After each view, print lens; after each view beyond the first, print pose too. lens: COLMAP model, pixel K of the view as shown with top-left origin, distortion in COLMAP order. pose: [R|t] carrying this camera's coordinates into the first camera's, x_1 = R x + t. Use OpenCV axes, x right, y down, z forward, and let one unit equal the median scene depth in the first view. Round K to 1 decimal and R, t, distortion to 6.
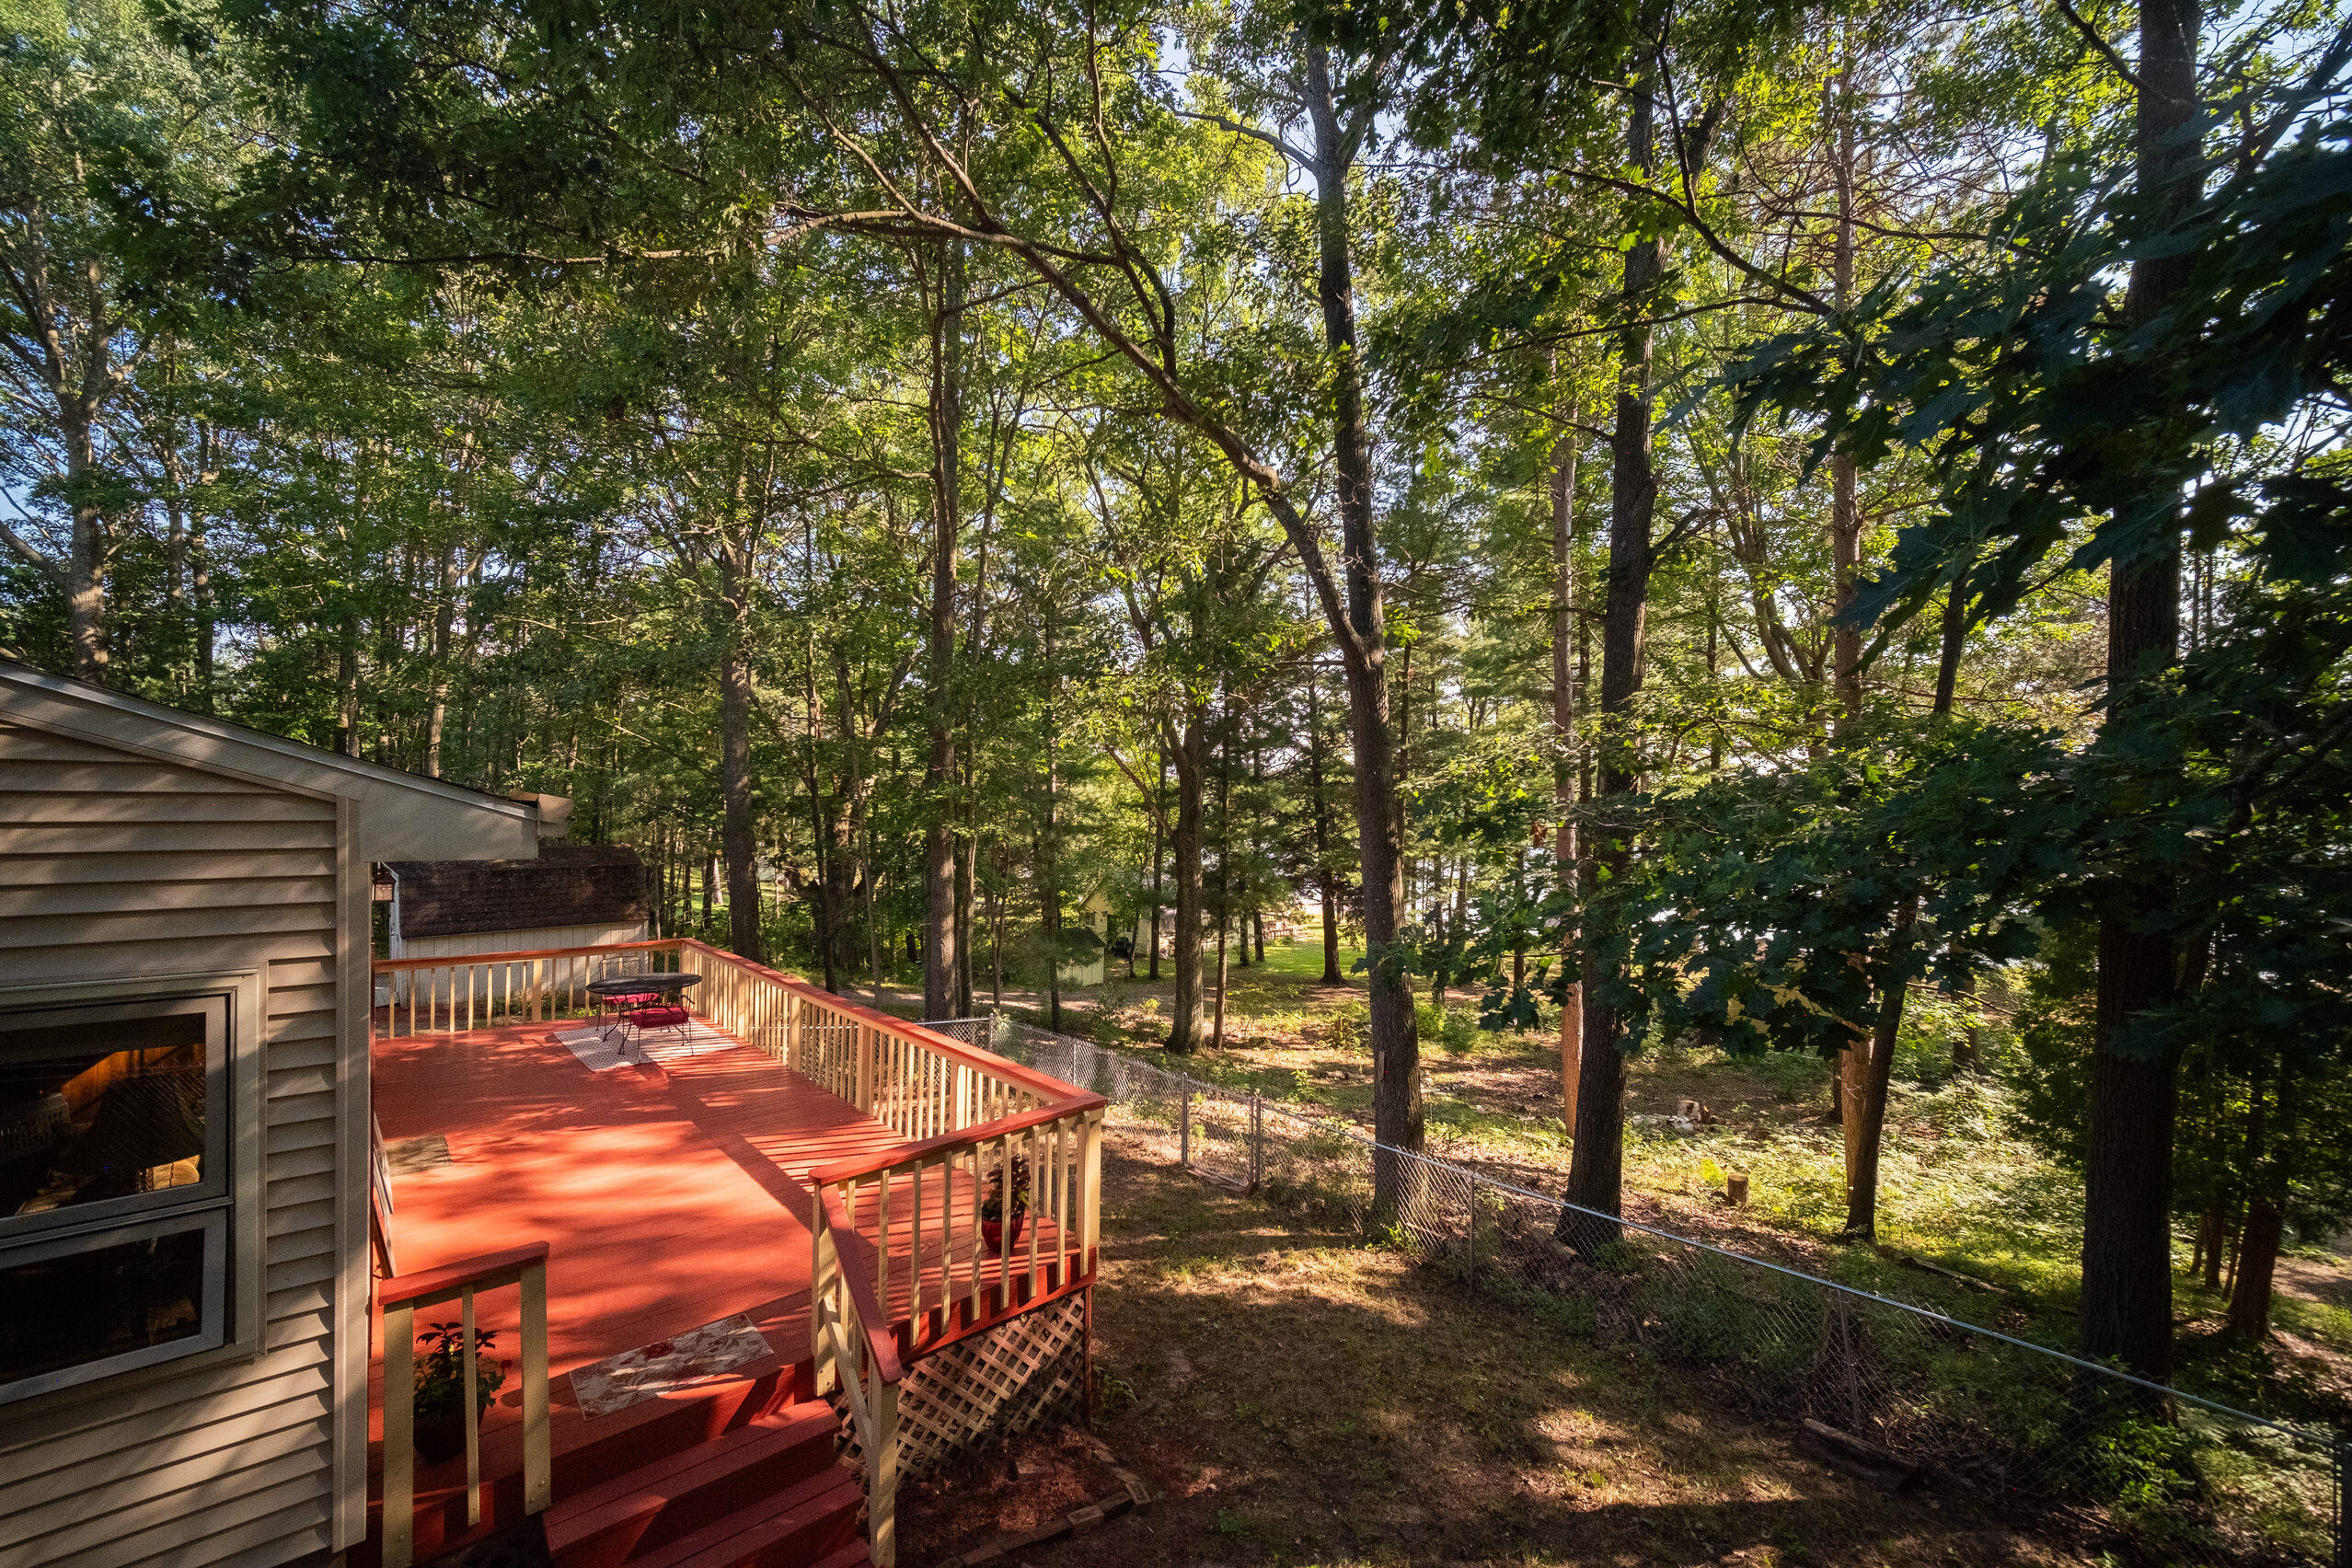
lens RADIAL K [[940.8, 0, 1183.0], [0, 940.8, 807.3], [0, 0, 1]] dist [-0.001096, 0.000009]
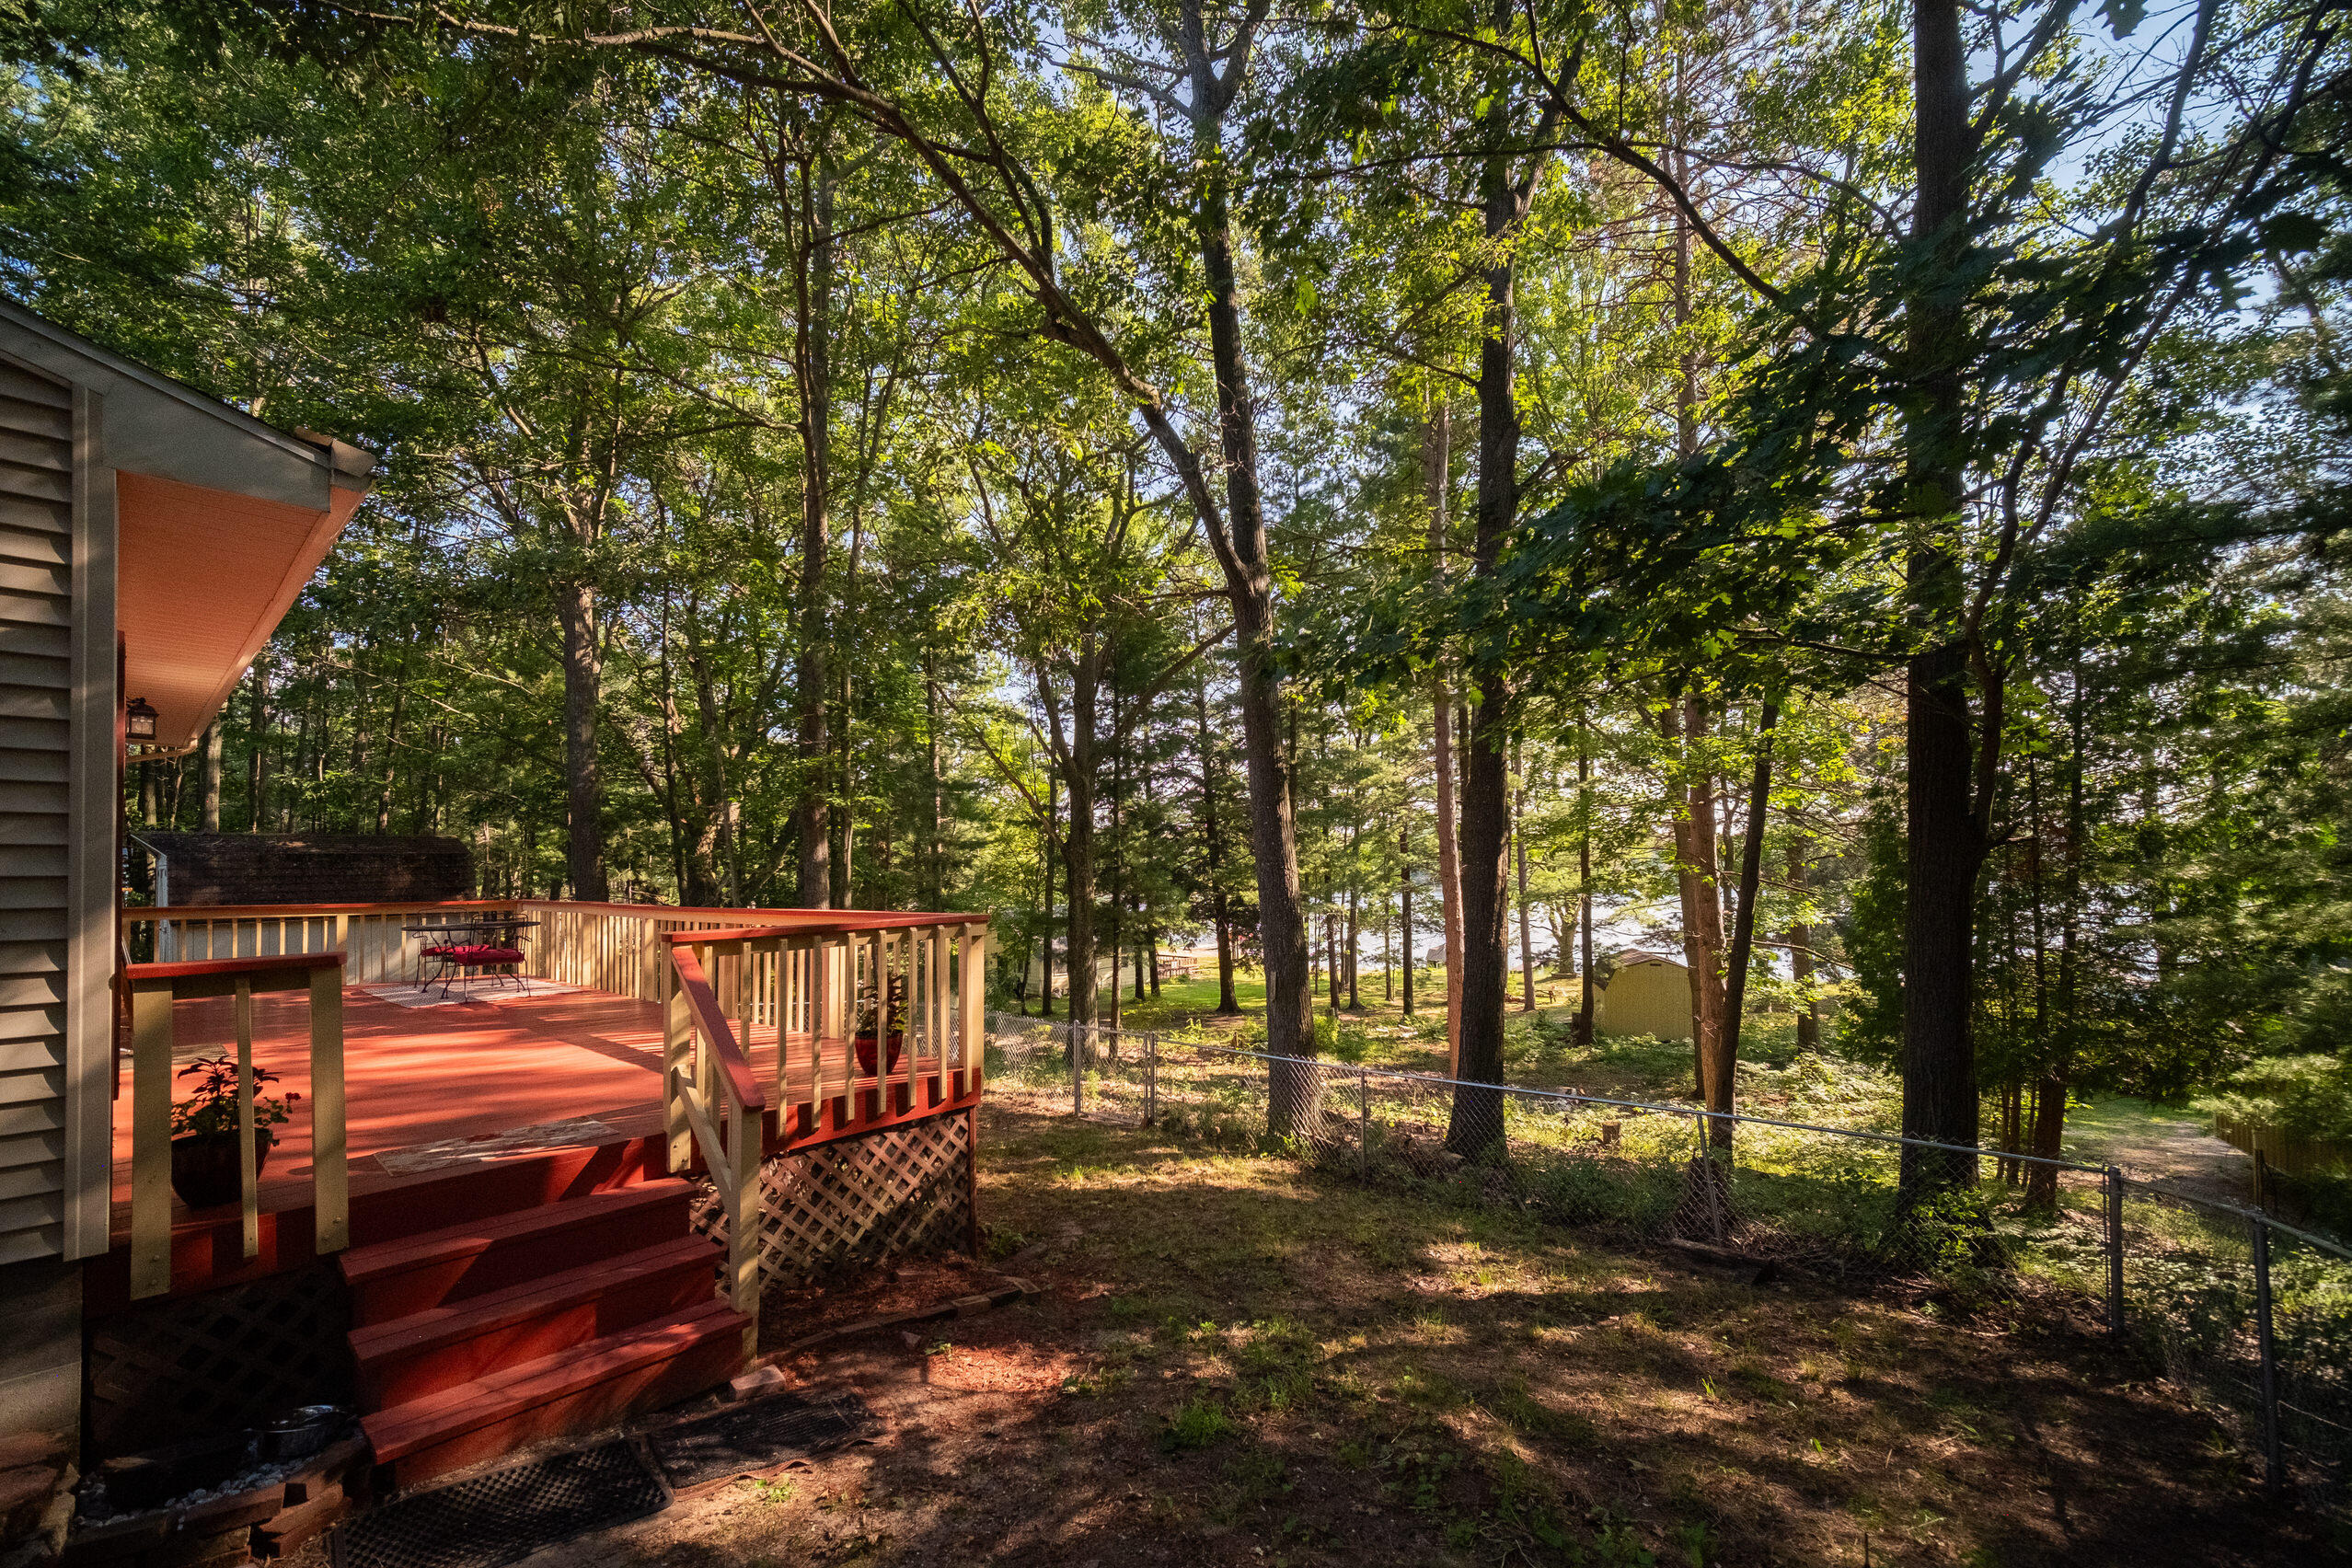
lens RADIAL K [[953.4, 0, 1199.5], [0, 953.4, 857.1], [0, 0, 1]] dist [-0.000100, 0.000201]
pose [[0.991514, -0.016003, 0.129010, 0.005048], [0.018470, 0.999668, -0.017953, 0.179191], [-0.128679, 0.020184, 0.991481, 0.000028]]
